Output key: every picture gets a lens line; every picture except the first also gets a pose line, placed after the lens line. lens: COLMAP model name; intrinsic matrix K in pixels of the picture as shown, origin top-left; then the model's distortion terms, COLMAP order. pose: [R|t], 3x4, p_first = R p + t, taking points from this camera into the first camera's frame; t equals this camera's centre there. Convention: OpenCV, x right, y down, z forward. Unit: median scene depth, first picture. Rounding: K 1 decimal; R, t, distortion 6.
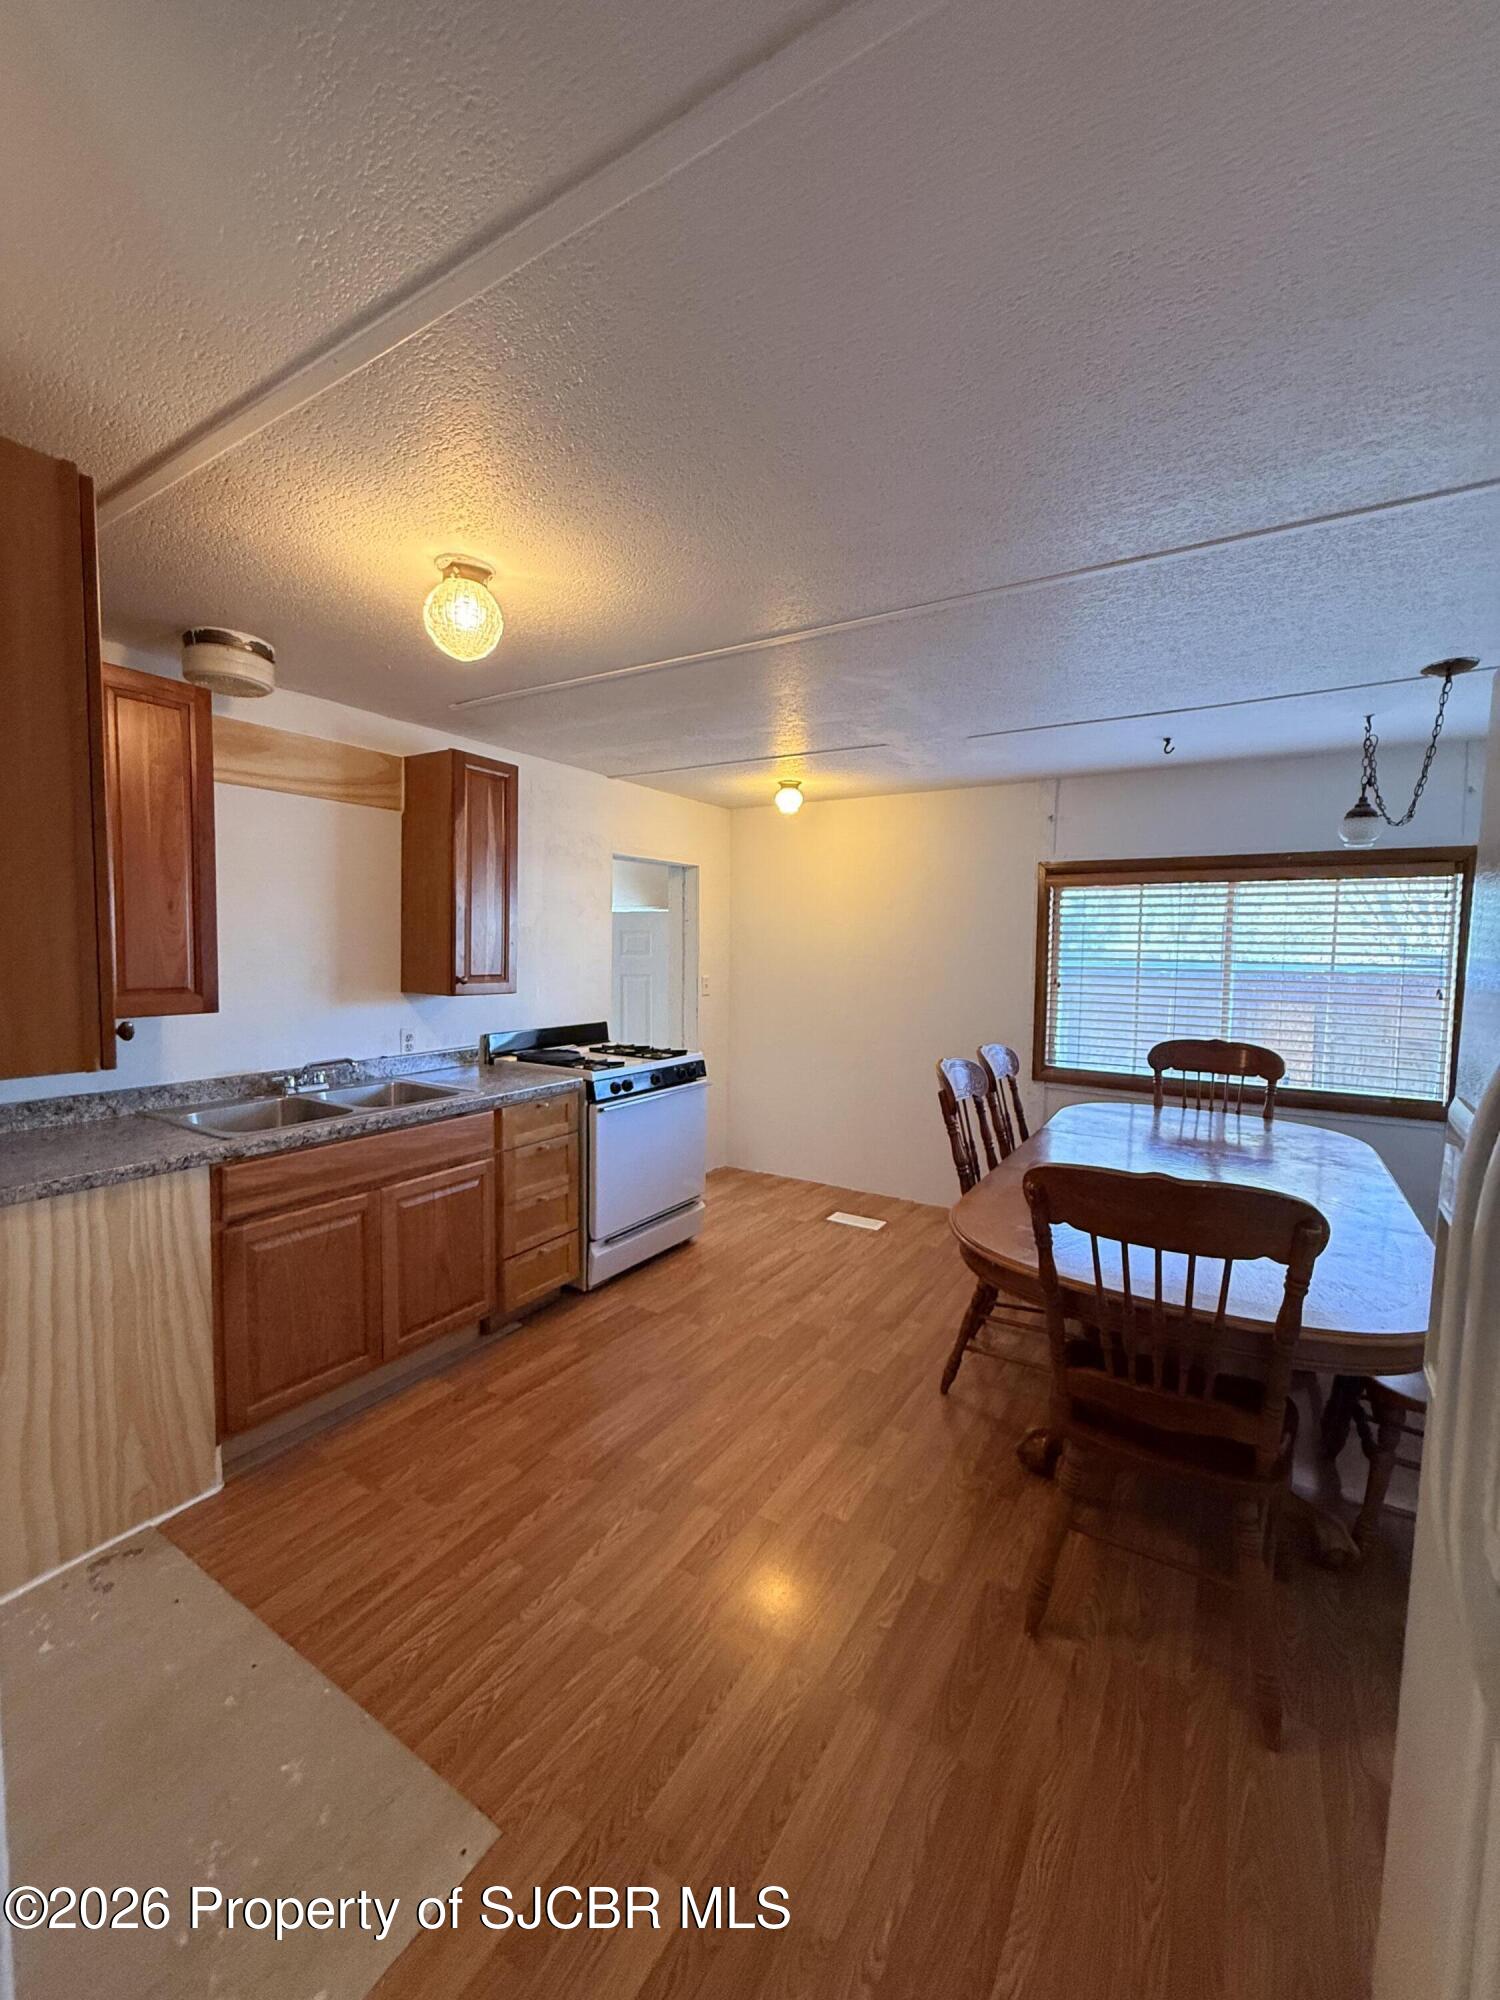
lens RADIAL K [[798.0, 0, 751.7], [0, 798.0, 997.1], [0, 0, 1]] dist [0.002560, -0.000363]
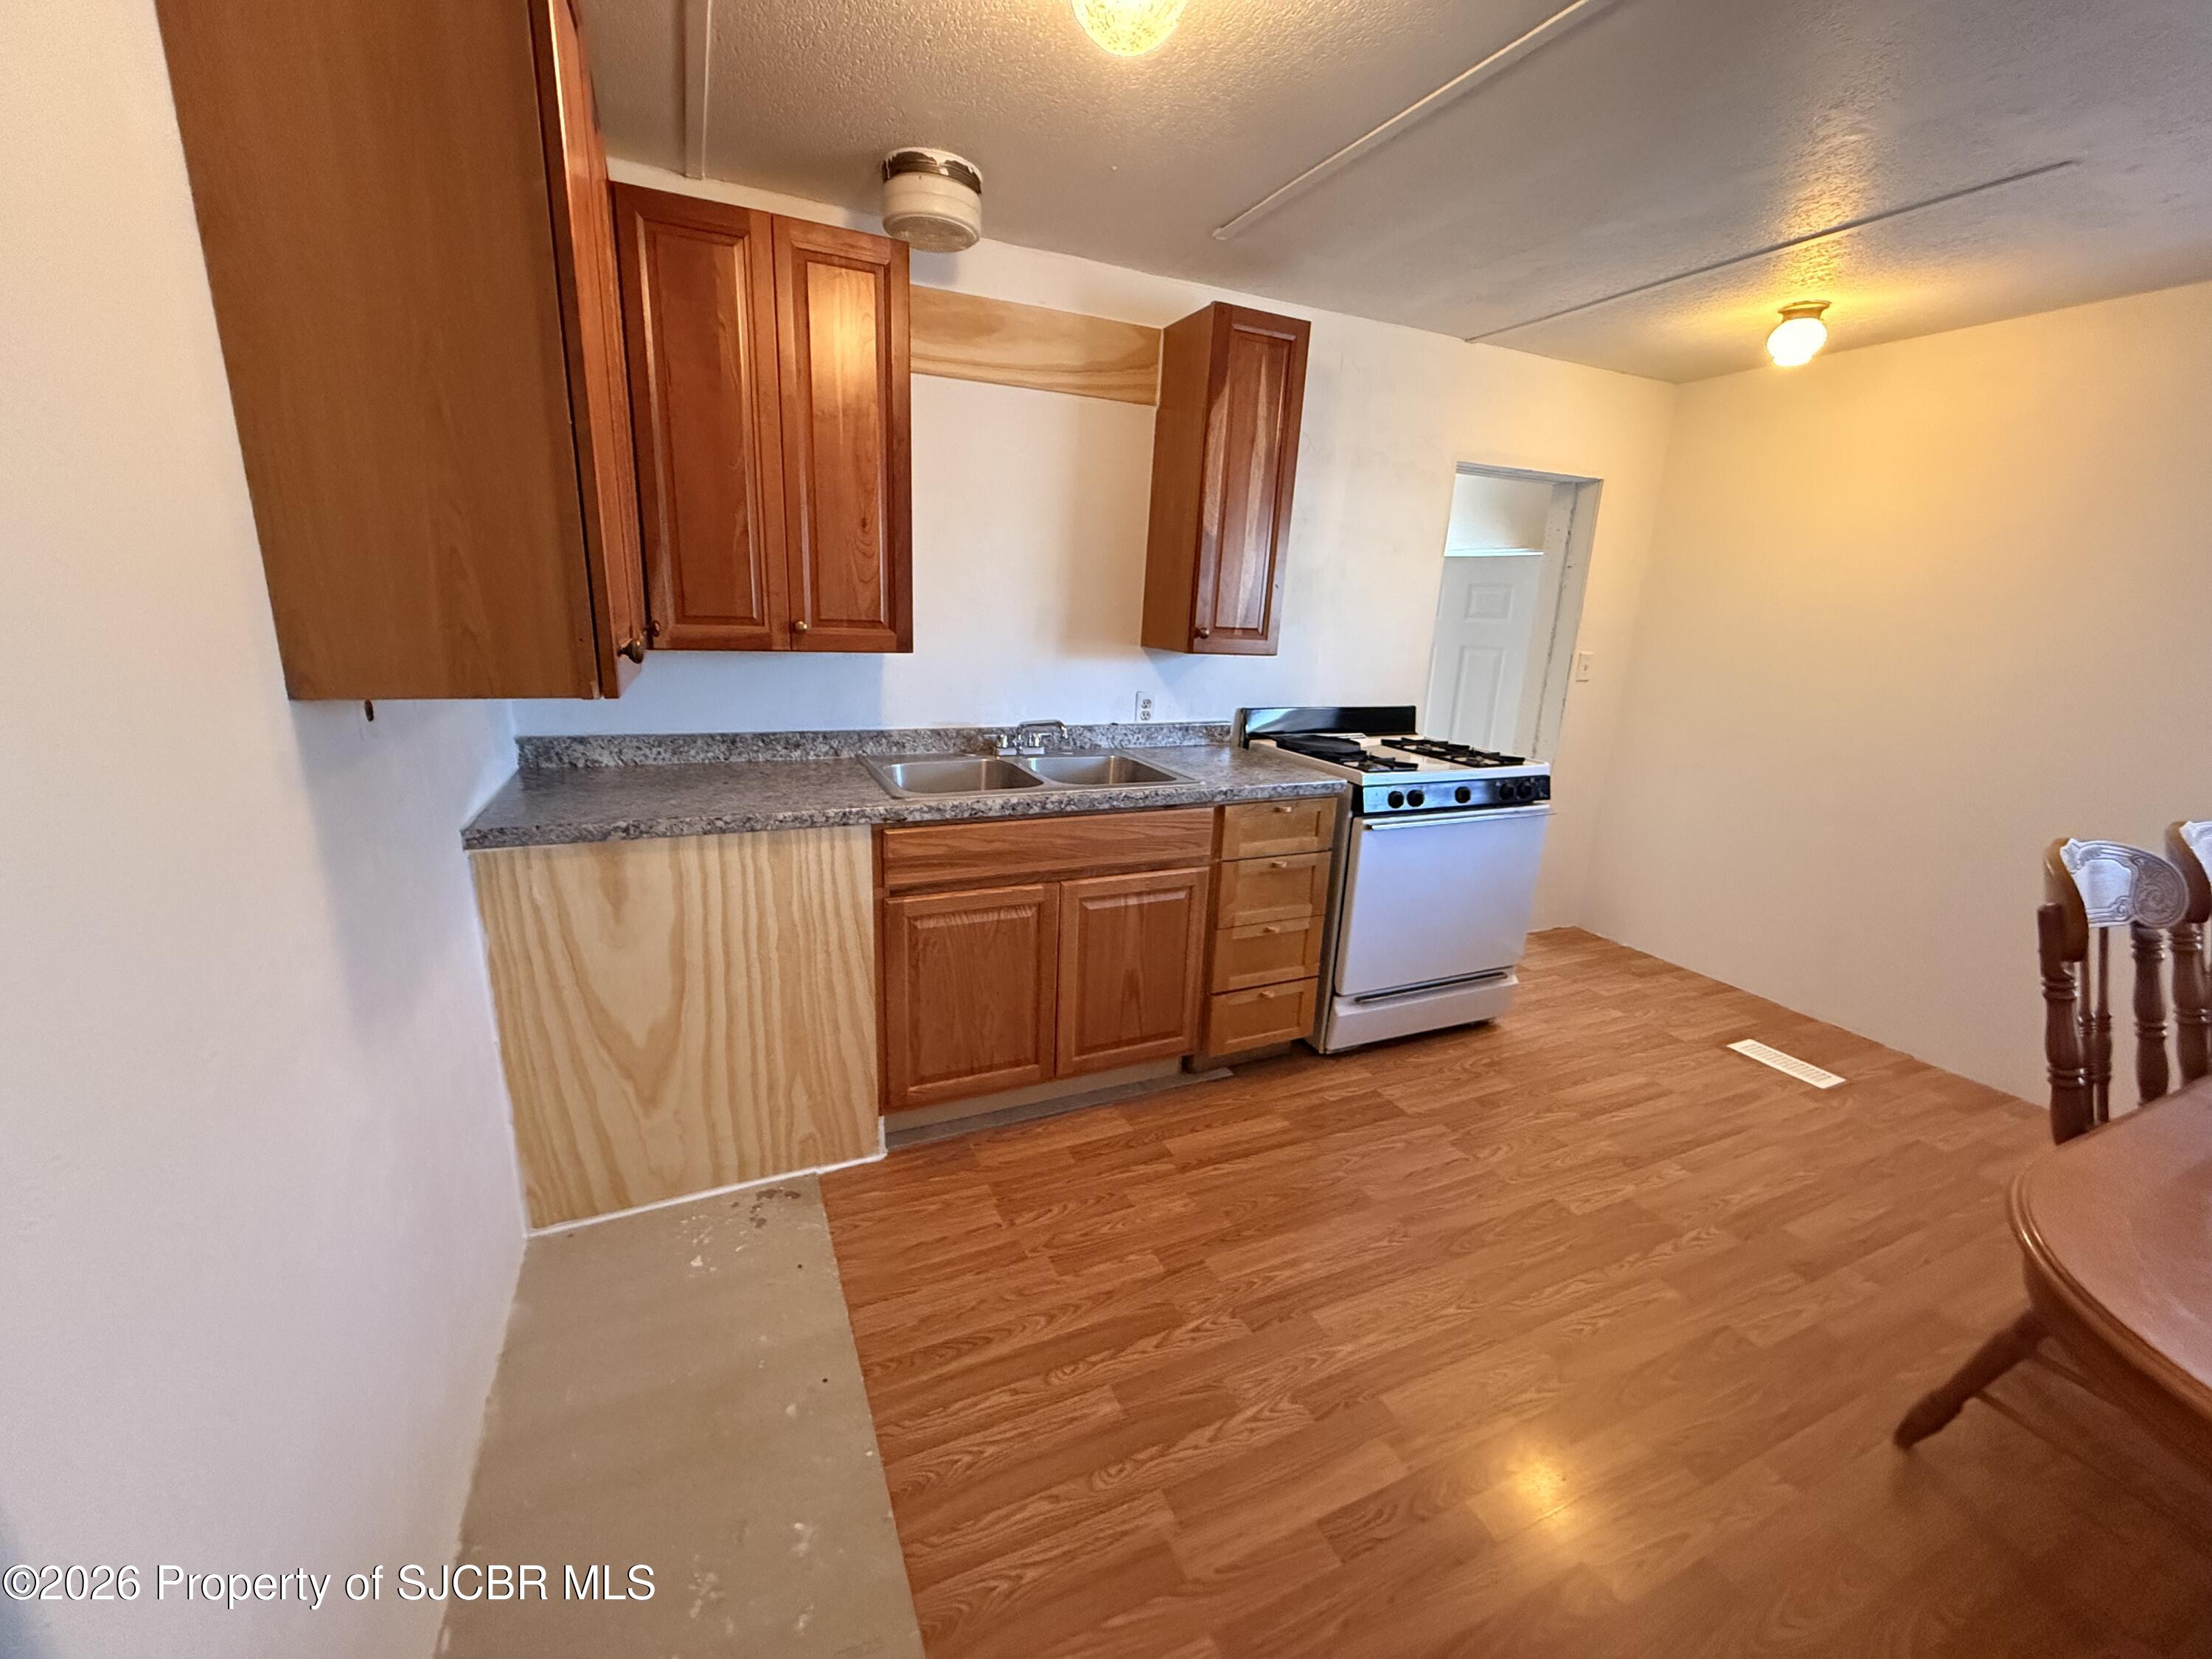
lens RADIAL K [[882.6, 0, 1099.5], [0, 882.6, 831.1], [0, 0, 1]] dist [0.002560, -0.000363]
pose [[0.830927, 0.160179, -0.532826, 0.040656], [-0.065384, 0.979139, 0.192387, 0.009474], [0.552526, -0.125021, 0.824066, 0.253916]]
